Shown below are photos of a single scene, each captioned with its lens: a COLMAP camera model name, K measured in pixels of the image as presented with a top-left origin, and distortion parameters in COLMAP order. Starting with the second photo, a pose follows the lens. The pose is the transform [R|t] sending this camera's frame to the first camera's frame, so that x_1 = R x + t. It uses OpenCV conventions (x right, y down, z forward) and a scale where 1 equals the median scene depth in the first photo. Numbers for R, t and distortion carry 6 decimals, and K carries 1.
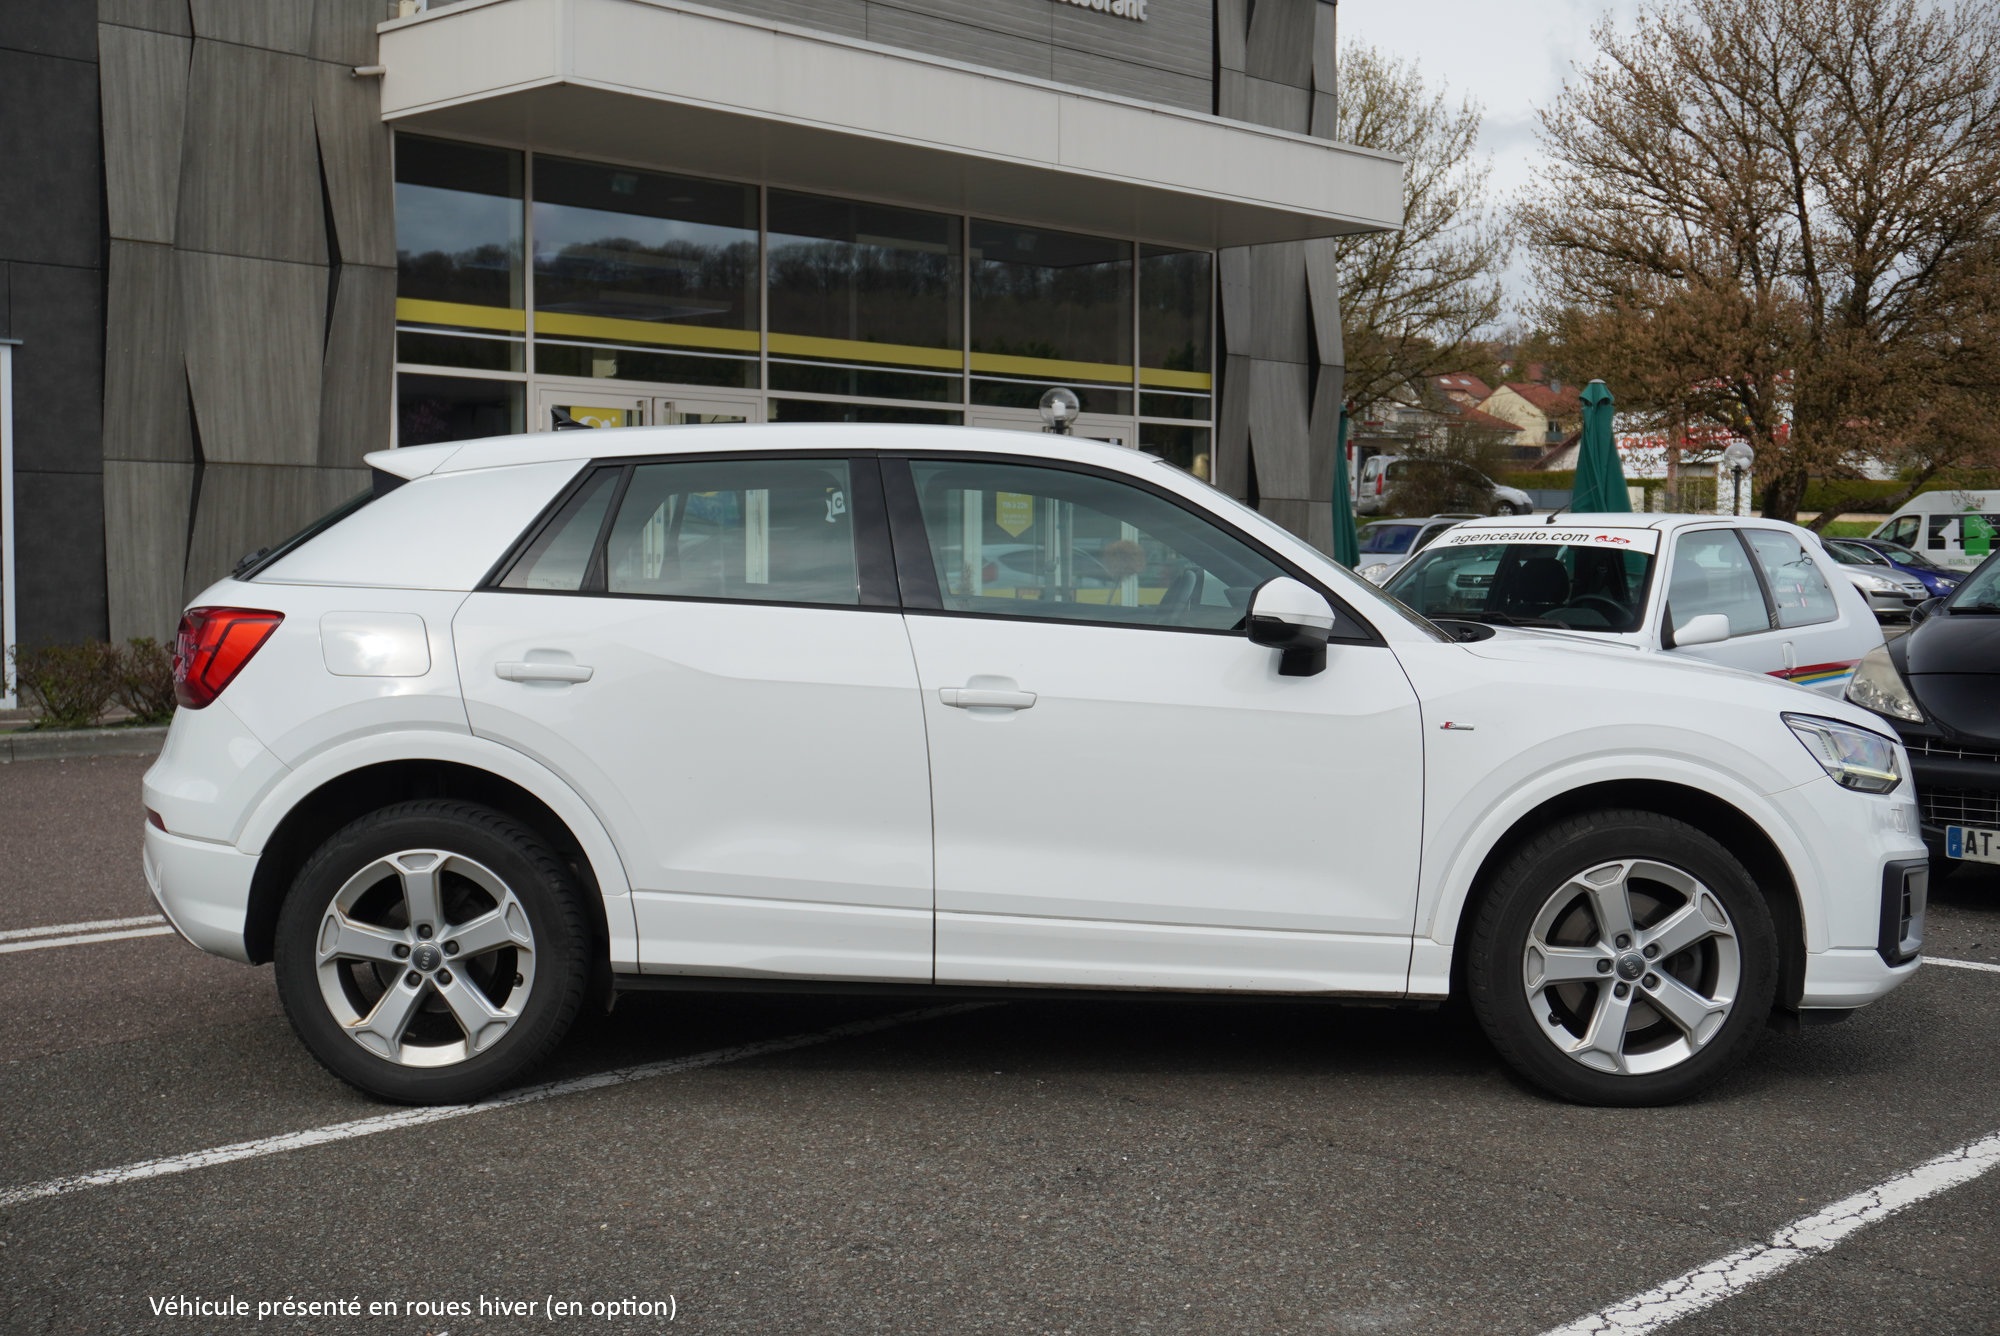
lens RADIAL K [[2420.9, 0, 988.2], [0, 2420.9, 656.9], [0, 0, 1]] dist [0.033734, 0.000000]
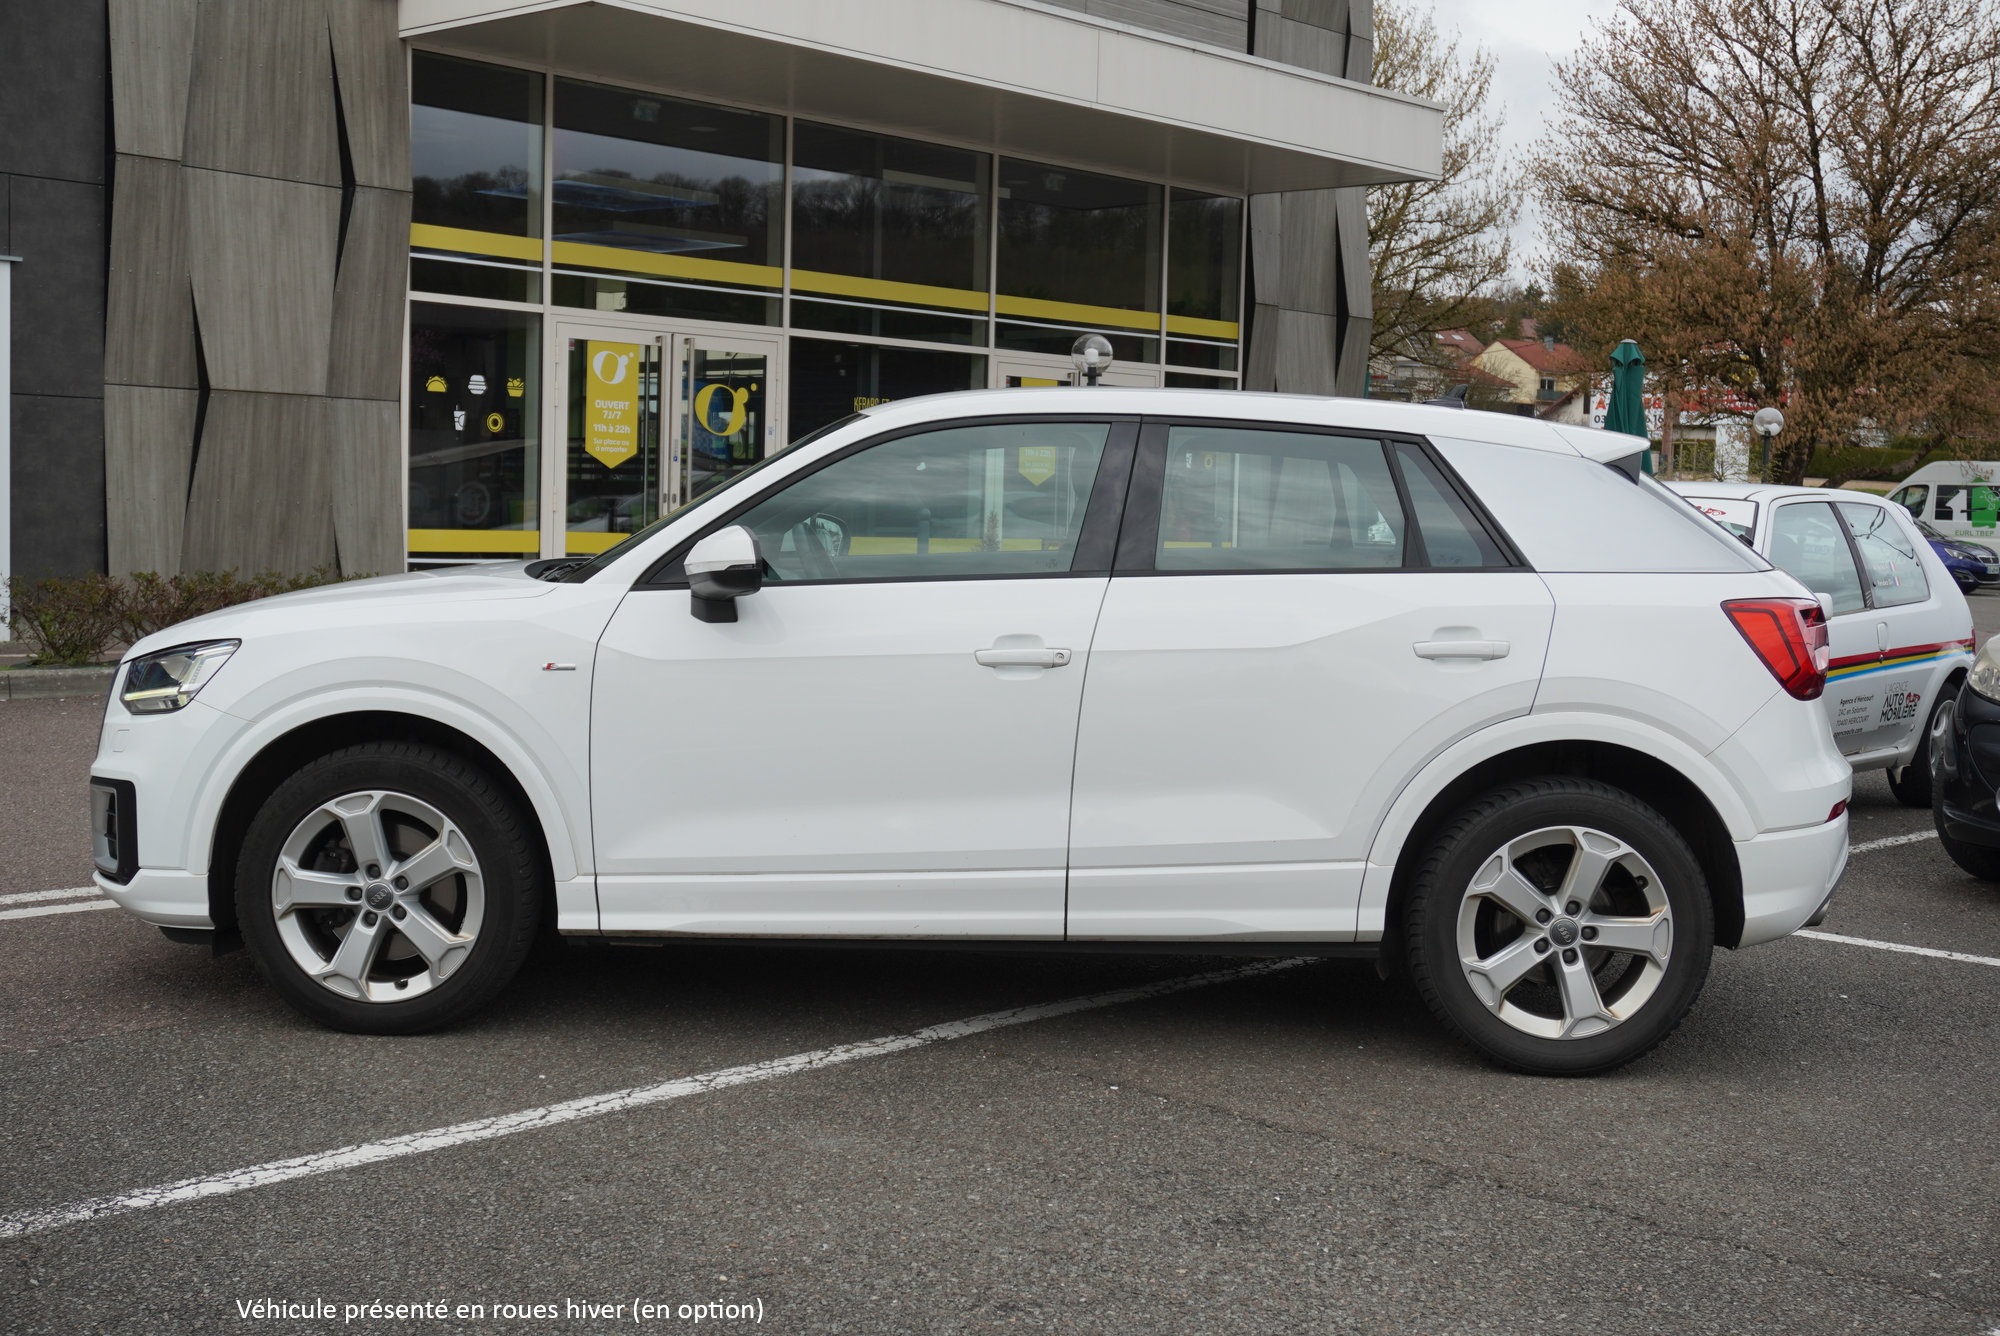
lens RADIAL K [[2423.1, 0, 1004.0], [0, 2423.1, 656.3], [0, 0, 1]] dist [0.023213, 0.000000]
pose [[0.999613, 0.023912, 0.014237, -0.019060], [-0.024231, 0.999450, 0.022657, -0.003805], [-0.013688, -0.022994, 0.999642, 0.031717]]
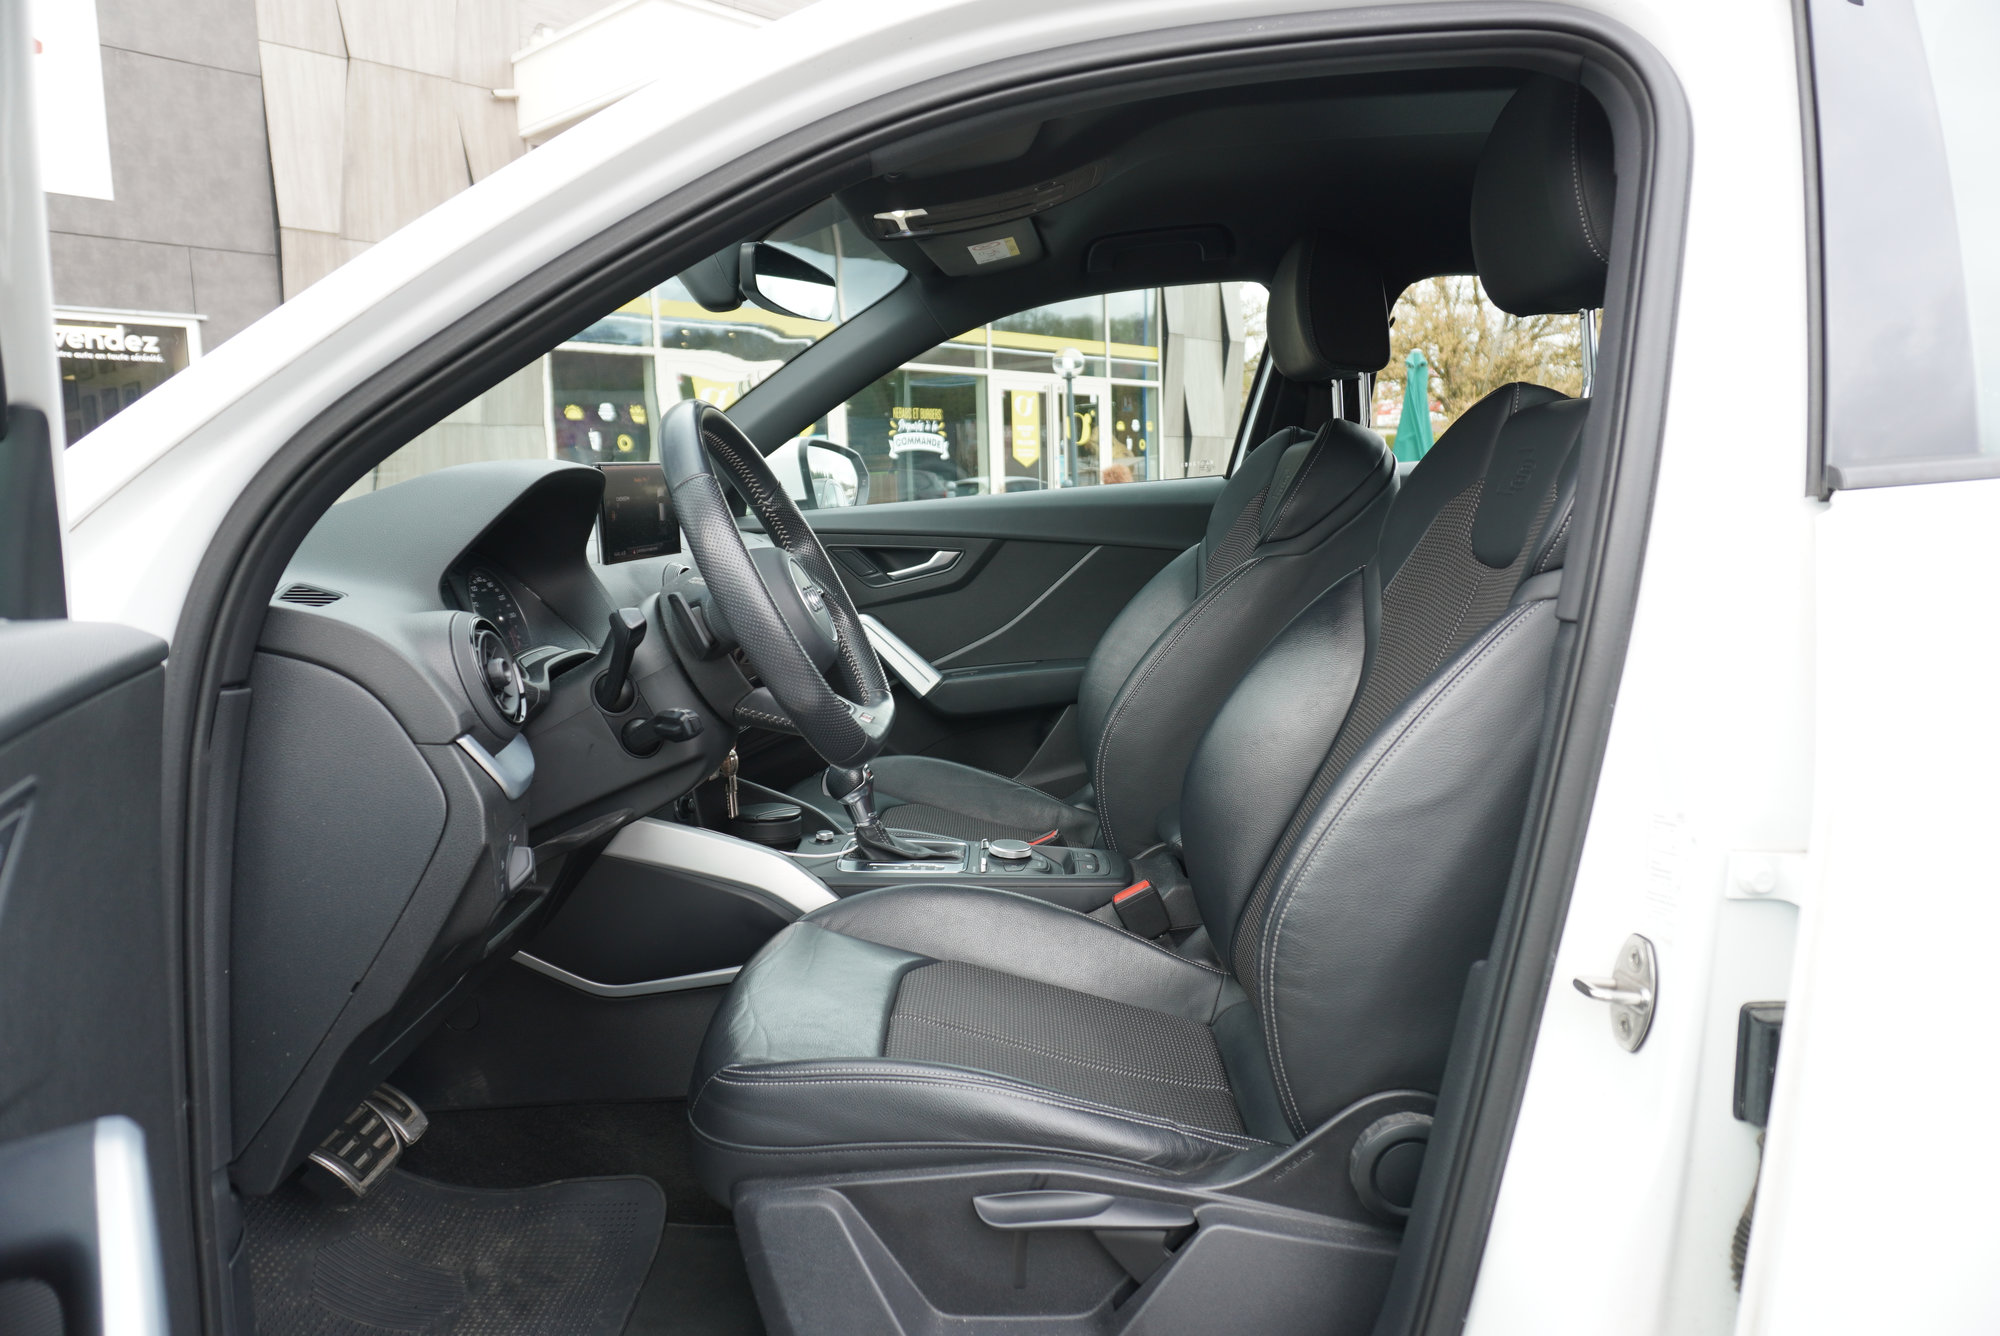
lens RADIAL K [[1347.7, 0, 996.3], [0, 1347.7, 651.2], [0, 0, 1]] dist [-0.044124, 0.030336]
pose [[0.998989, -0.037899, 0.024184, -0.037653], [0.036119, 0.996877, 0.070220, -0.001157], [-0.026769, -0.069276, 0.997238, 0.318142]]
